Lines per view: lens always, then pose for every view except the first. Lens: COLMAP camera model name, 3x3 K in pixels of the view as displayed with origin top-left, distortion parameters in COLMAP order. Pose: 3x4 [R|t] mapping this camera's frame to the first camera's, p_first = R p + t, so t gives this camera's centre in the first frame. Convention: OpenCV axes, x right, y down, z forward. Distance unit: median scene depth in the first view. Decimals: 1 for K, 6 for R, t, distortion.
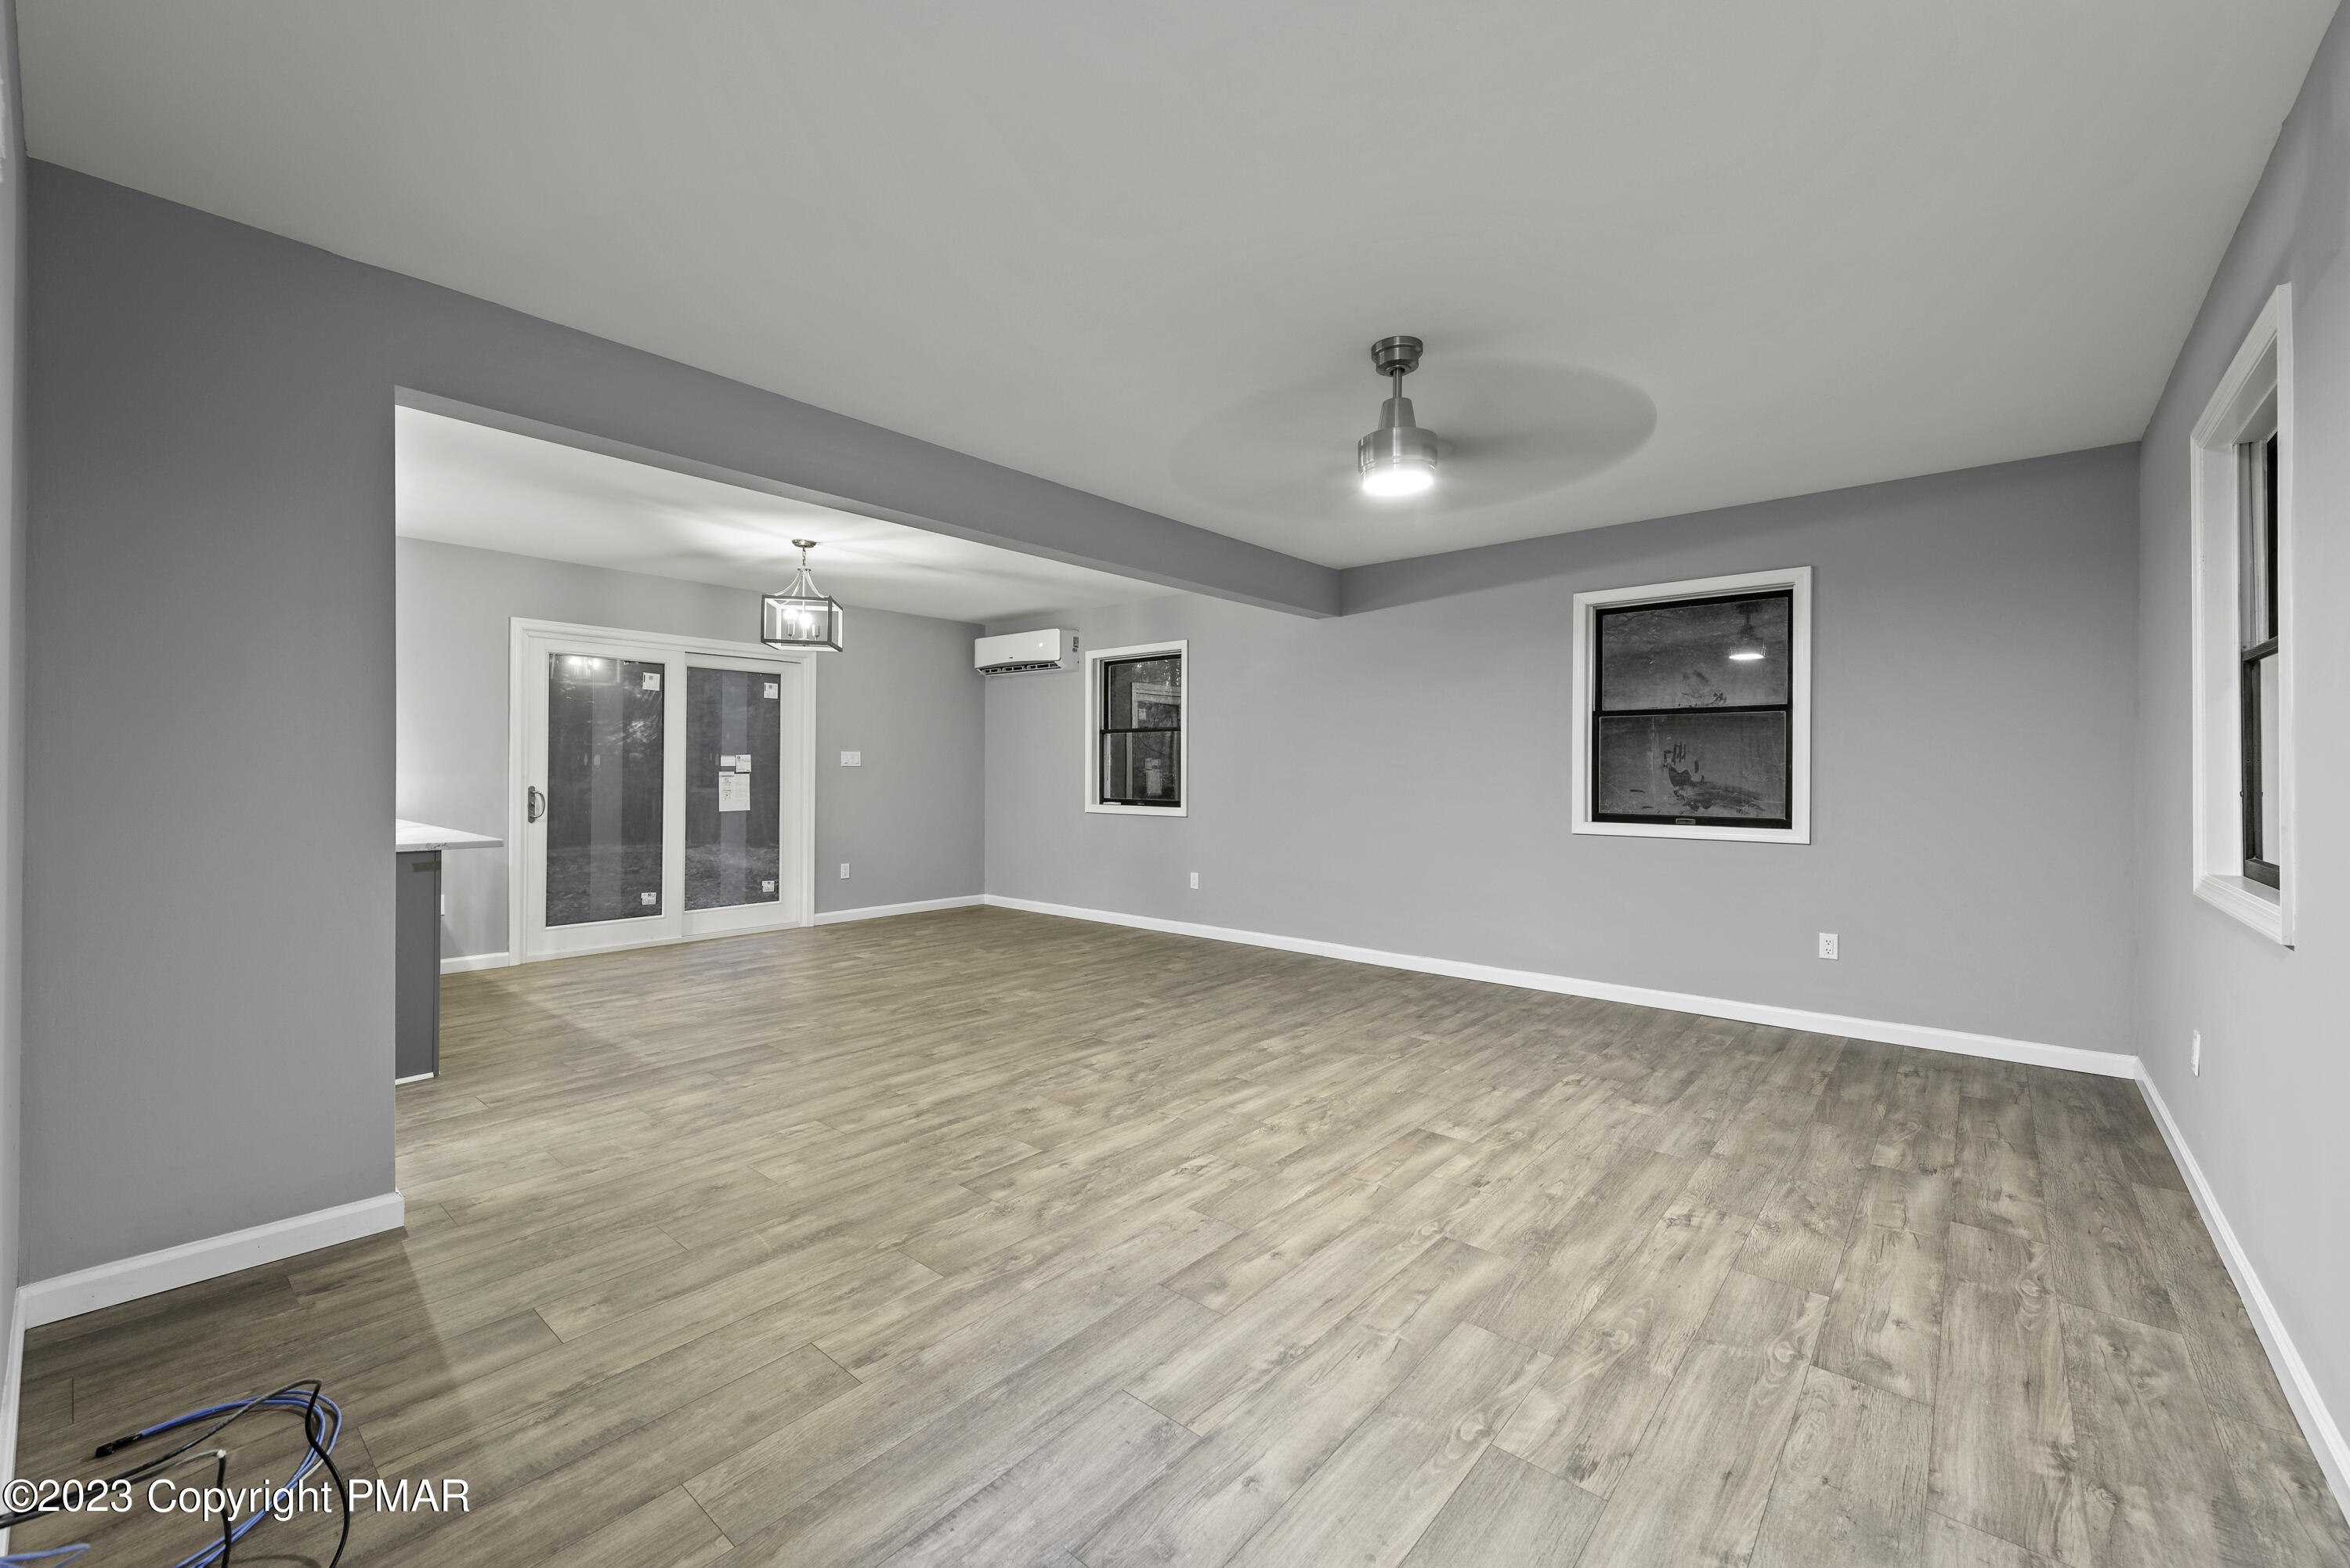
lens RADIAL K [[924.1, 0, 1175.1], [0, 924.1, 761.3], [0, 0, 1]] dist [0.007776, -0.001741]
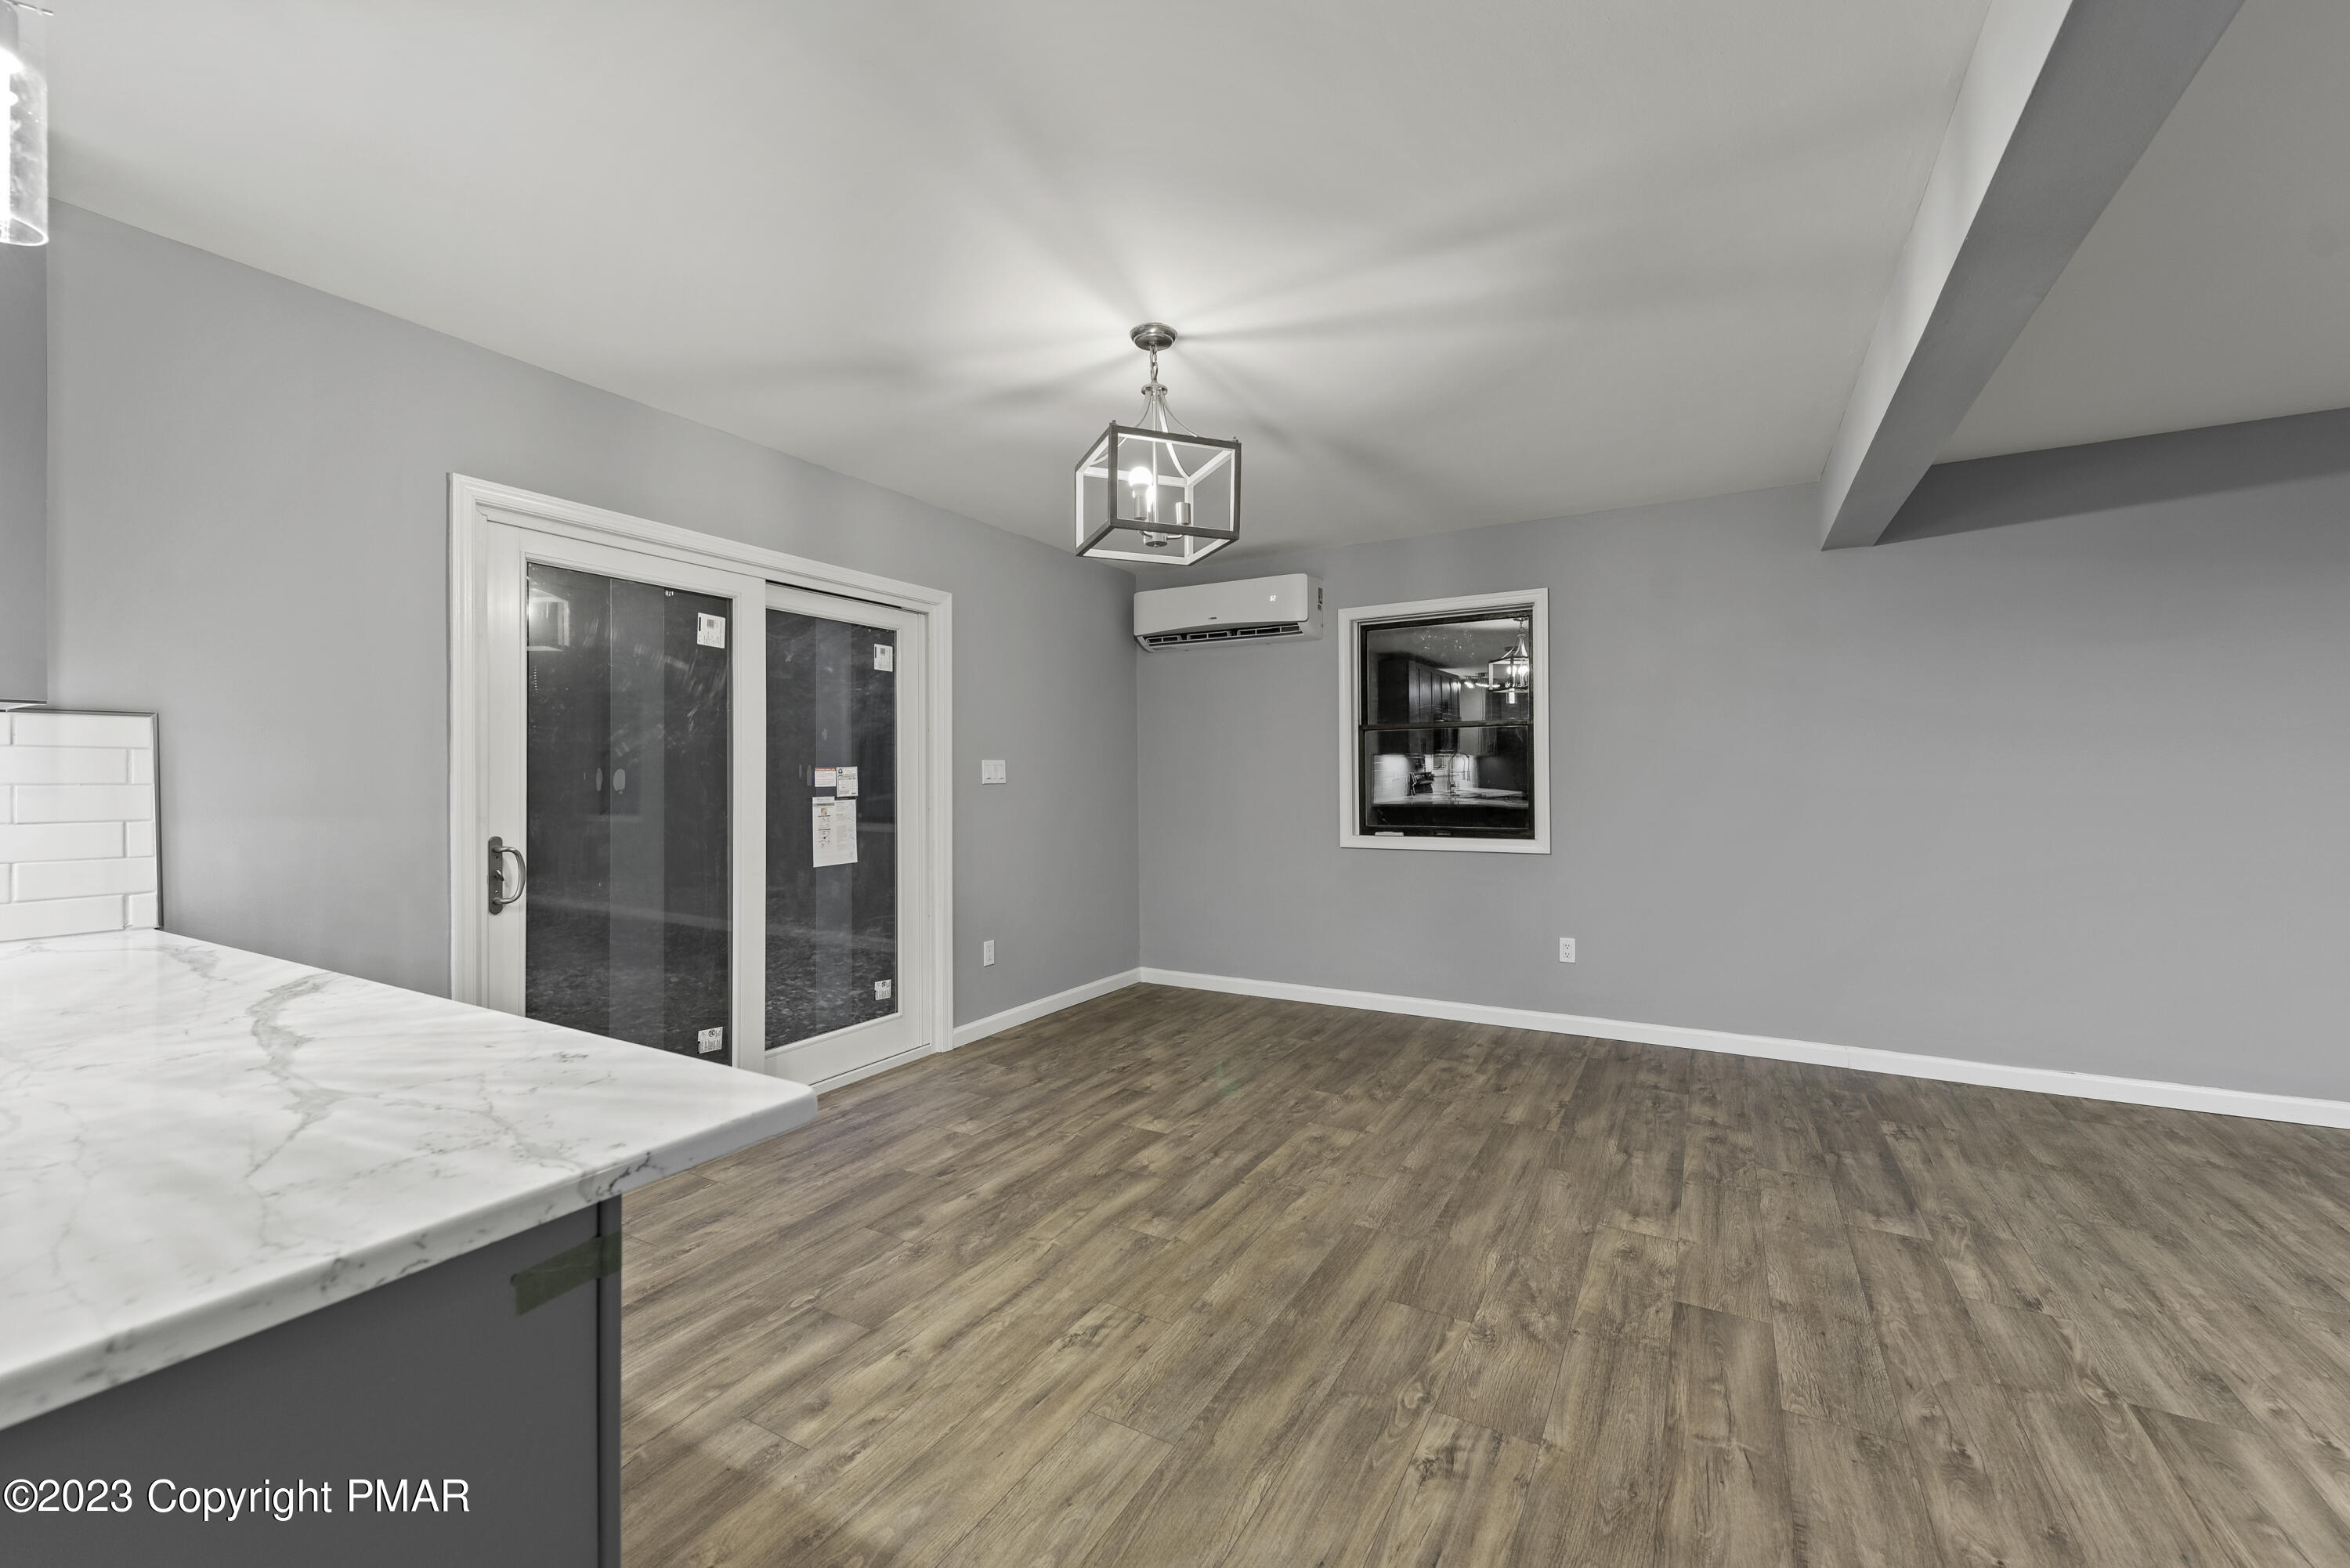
lens RADIAL K [[924.1, 0, 1185.3], [0, 924.1, 769.8], [0, 0, 1]] dist [0.007776, -0.001741]
pose [[0.982148, -0.009711, 0.187857, -0.382304], [0.009901, 0.999951, -0.000073, -0.003133], [-0.187847, 0.001932, 0.982196, 0.409810]]
